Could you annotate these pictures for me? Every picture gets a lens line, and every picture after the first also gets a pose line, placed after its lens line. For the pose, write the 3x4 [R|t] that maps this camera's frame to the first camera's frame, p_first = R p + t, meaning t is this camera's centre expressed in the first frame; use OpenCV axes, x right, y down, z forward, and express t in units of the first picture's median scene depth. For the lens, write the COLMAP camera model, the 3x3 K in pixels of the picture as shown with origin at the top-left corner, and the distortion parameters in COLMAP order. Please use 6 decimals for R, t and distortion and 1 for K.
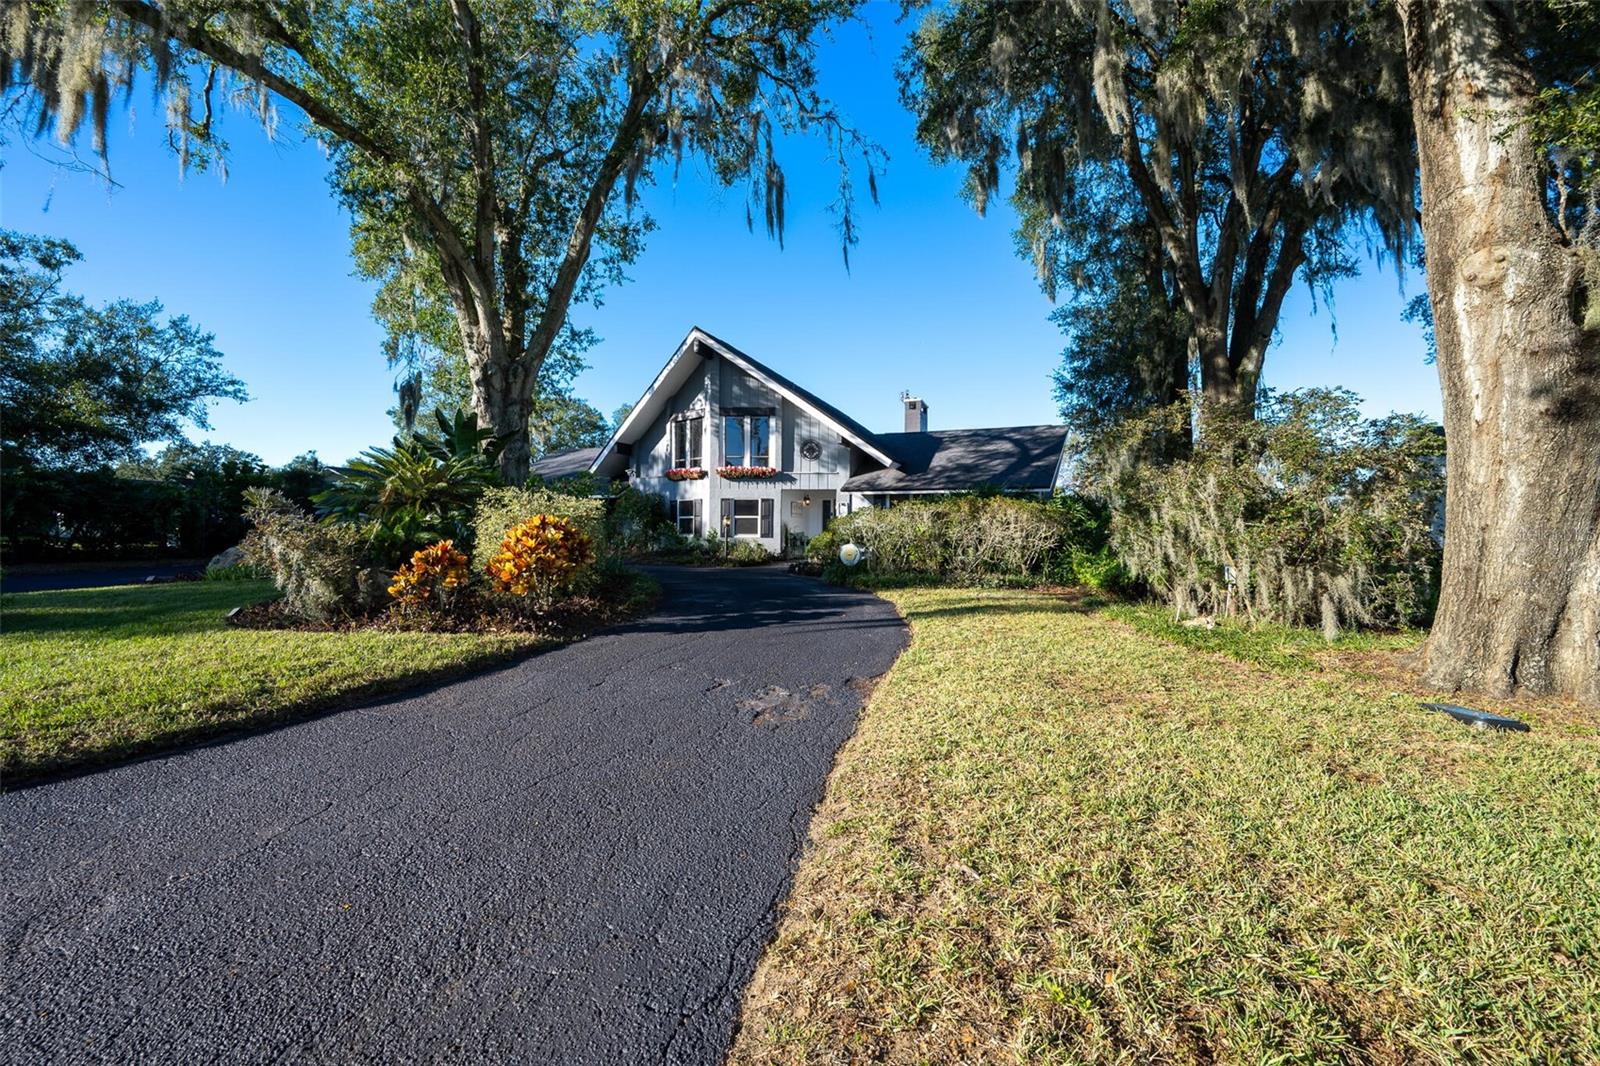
lens RADIAL K [[634.6, 0, 800.7], [0, 634.6, 539.5], [0, 0, 1]] dist [-0.001466, -0.000595]
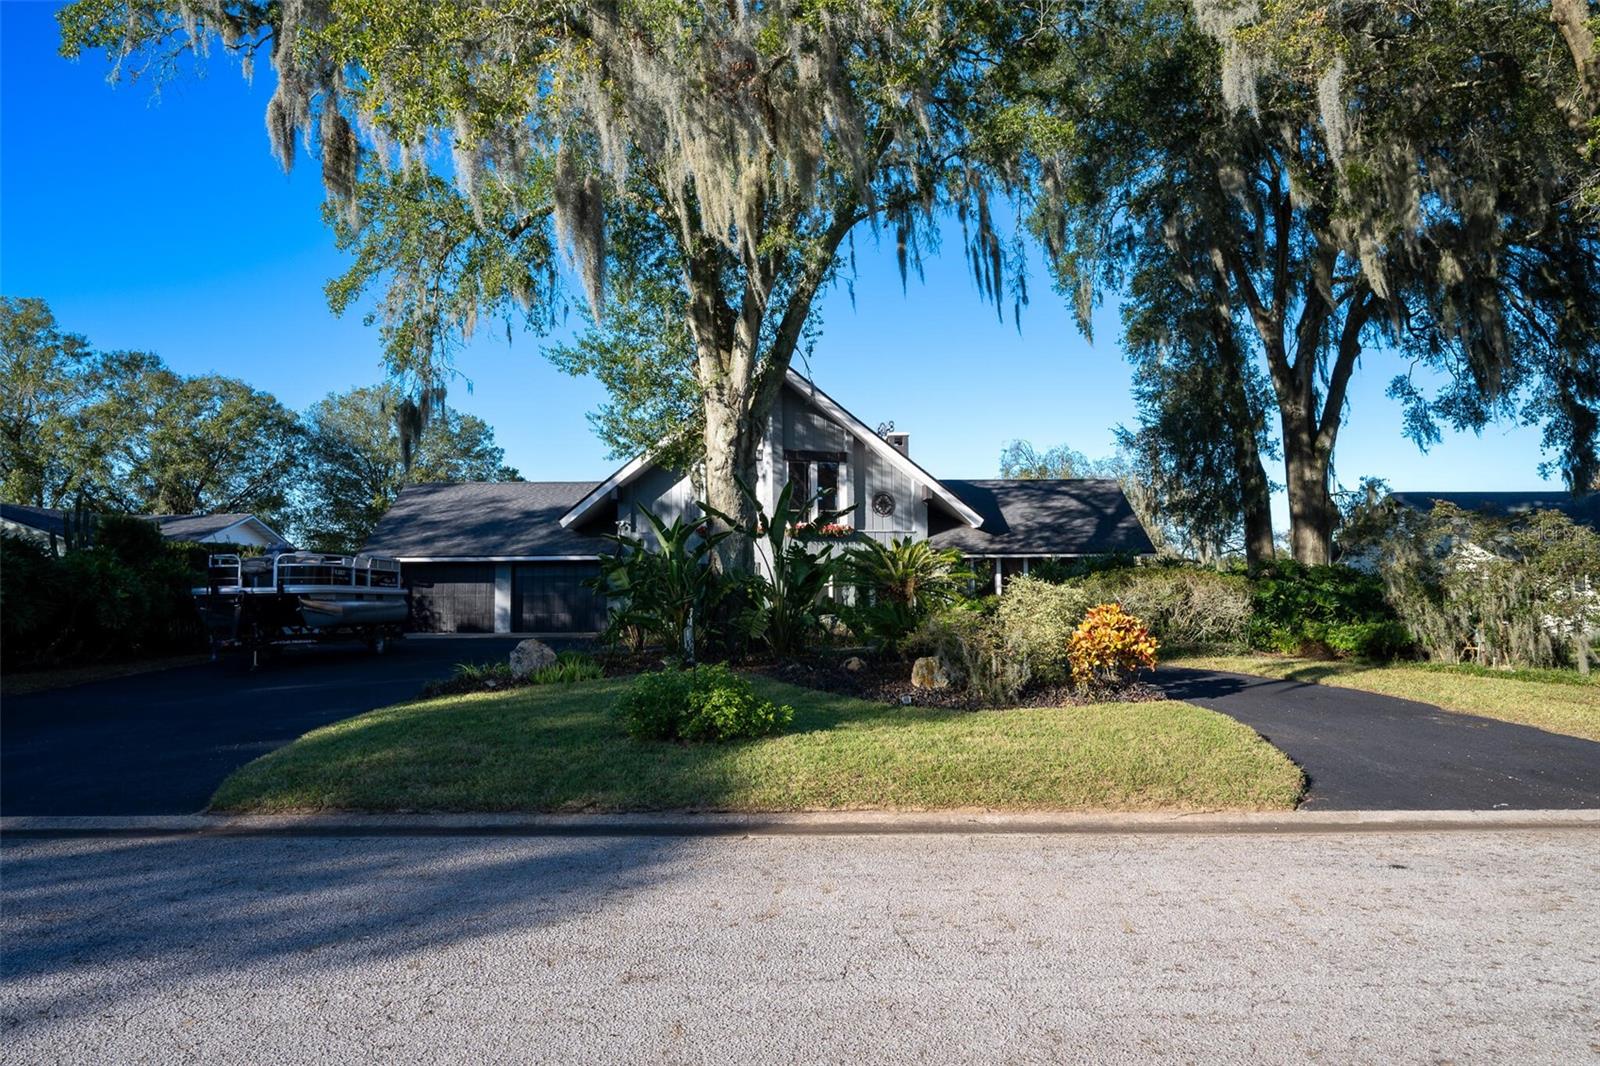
lens RADIAL K [[1000.4, 0, 793.2], [0, 1000.4, 528.8], [0, 0, 1]] dist [-0.000387, -0.000028]
pose [[0.929256, 0.007974, 0.369350, -0.586246], [0.017304, 0.997730, -0.065075, -0.023417], [-0.369031, 0.066862, 0.927009, -0.184059]]
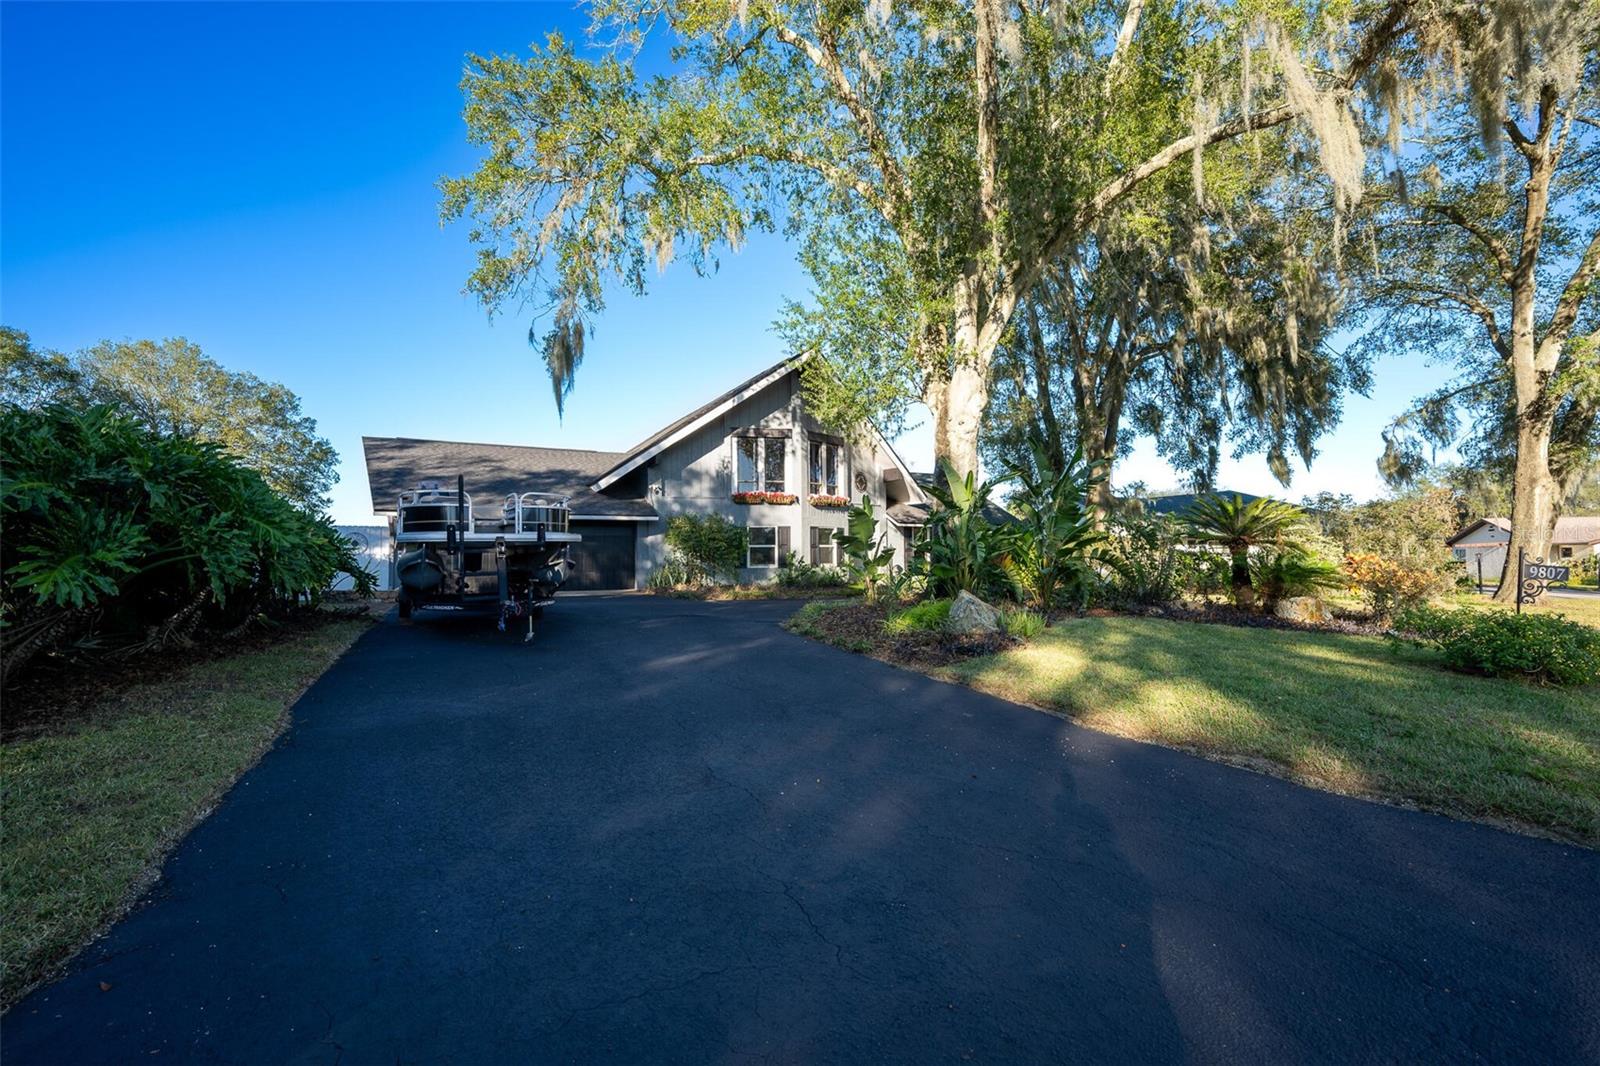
lens RADIAL K [[684.5, 0, 795.0], [0, 684.5, 537.9], [0, 0, 1]] dist [-0.000445, 0.000514]
pose [[0.650220, 0.010552, 0.759673, -0.918510], [0.016362, 0.999477, -0.027888, -0.018360], [-0.759570, 0.030563, 0.649708, 0.348604]]
